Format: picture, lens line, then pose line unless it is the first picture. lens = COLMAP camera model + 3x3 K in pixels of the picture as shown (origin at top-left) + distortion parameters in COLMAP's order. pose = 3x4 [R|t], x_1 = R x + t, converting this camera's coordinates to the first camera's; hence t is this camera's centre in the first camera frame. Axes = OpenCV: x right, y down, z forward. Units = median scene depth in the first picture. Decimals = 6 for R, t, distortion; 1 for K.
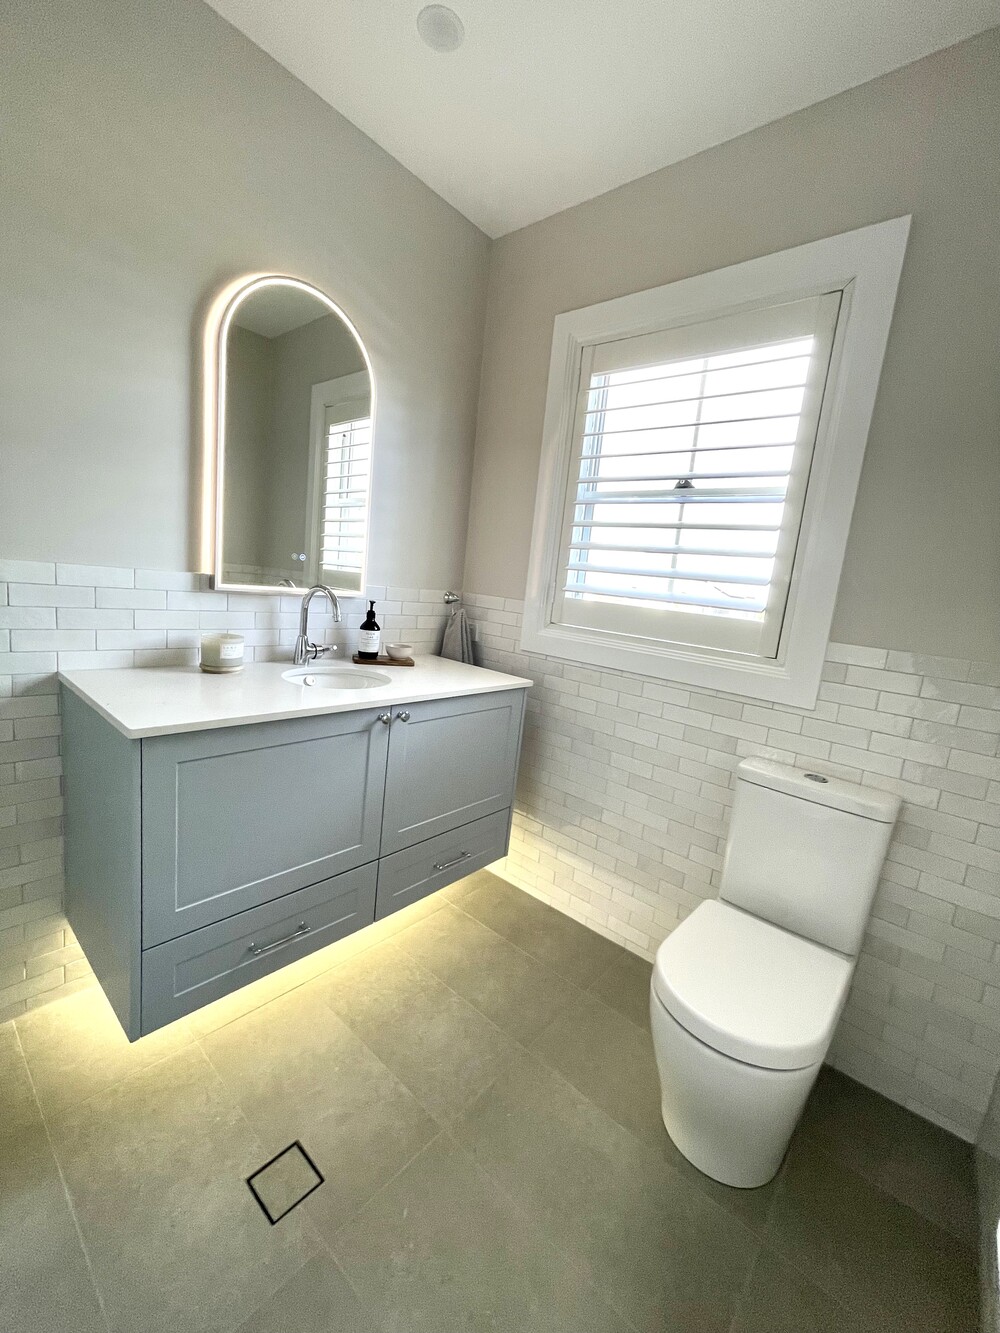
lens RADIAL K [[526.0, 0, 500.7], [0, 526.0, 662.7], [0, 0, 1]] dist [0.001197, -0.000042]
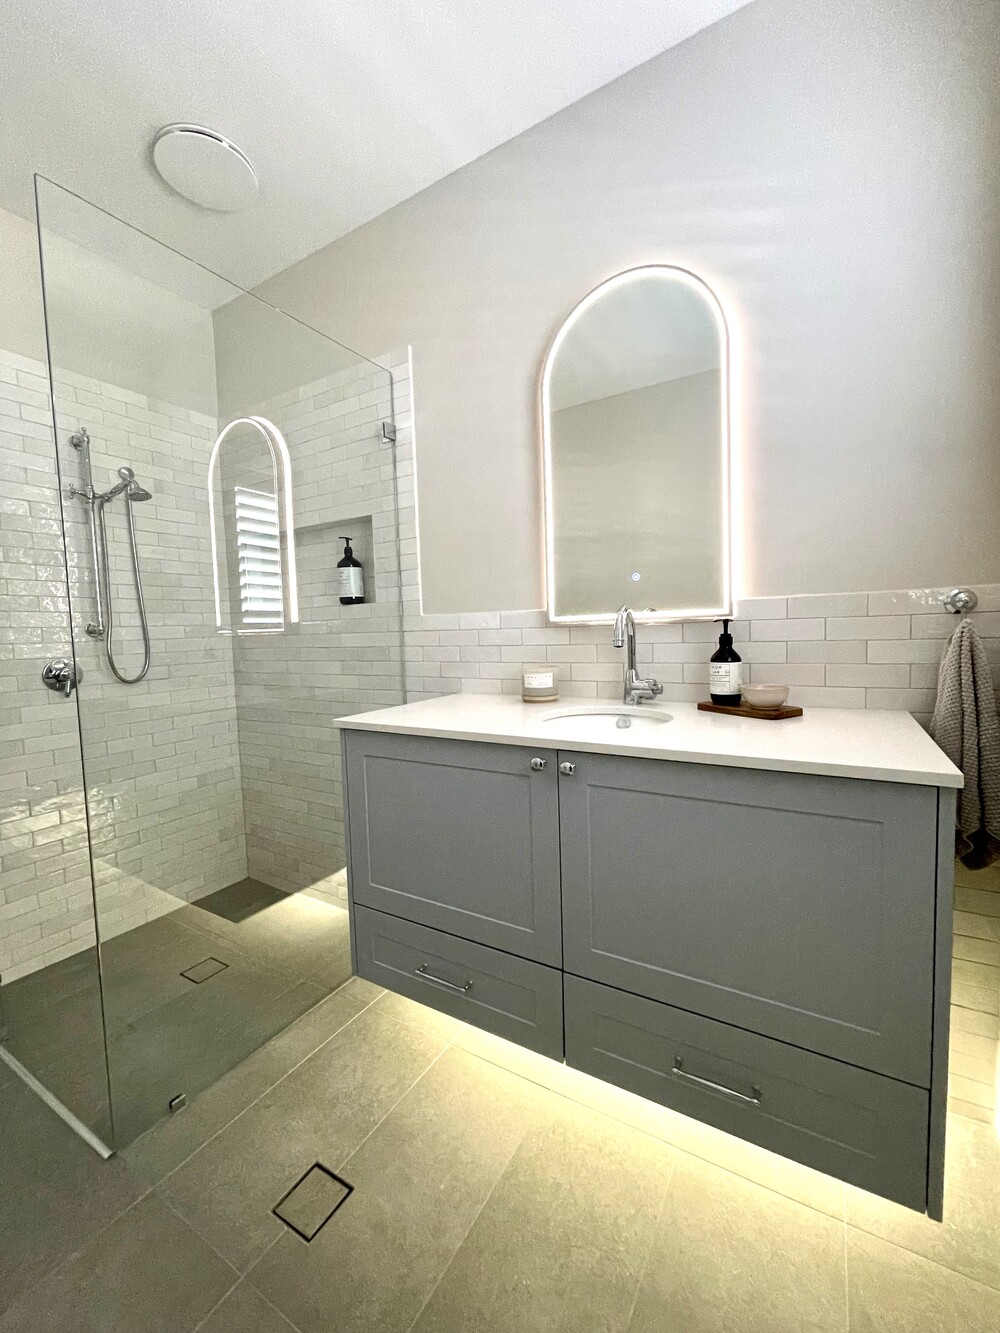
lens RADIAL K [[536.5, 0, 500.0], [0, 536.5, 666.5], [0, 0, 1]] dist [0.002125, 0.000505]
pose [[0.185579, -0.042222, -0.981722, 0.390513], [-0.100940, 0.992972, -0.061787, 0.016396], [0.977431, 0.110562, 0.180013, 0.605619]]
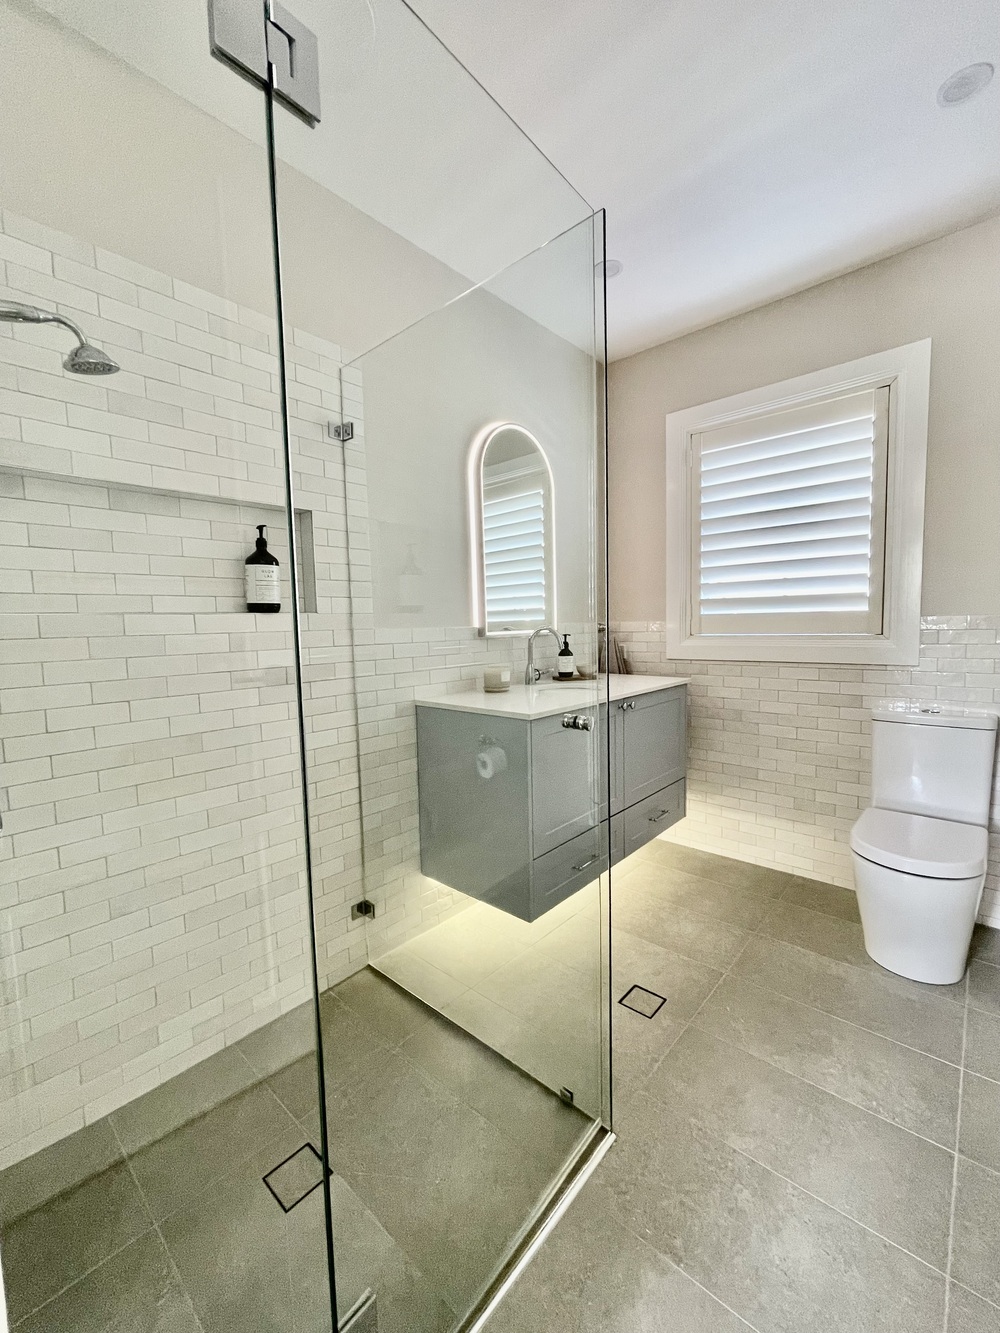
lens RADIAL K [[536.5, 0, 500.0], [0, 536.5, 666.5], [0, 0, 1]] dist [0.002125, 0.000505]
pose [[0.991583, -0.127303, -0.023590, -0.400210], [0.125162, 0.989153, -0.076884, 0.051866], [0.033122, 0.073285, 0.996761, -0.390488]]
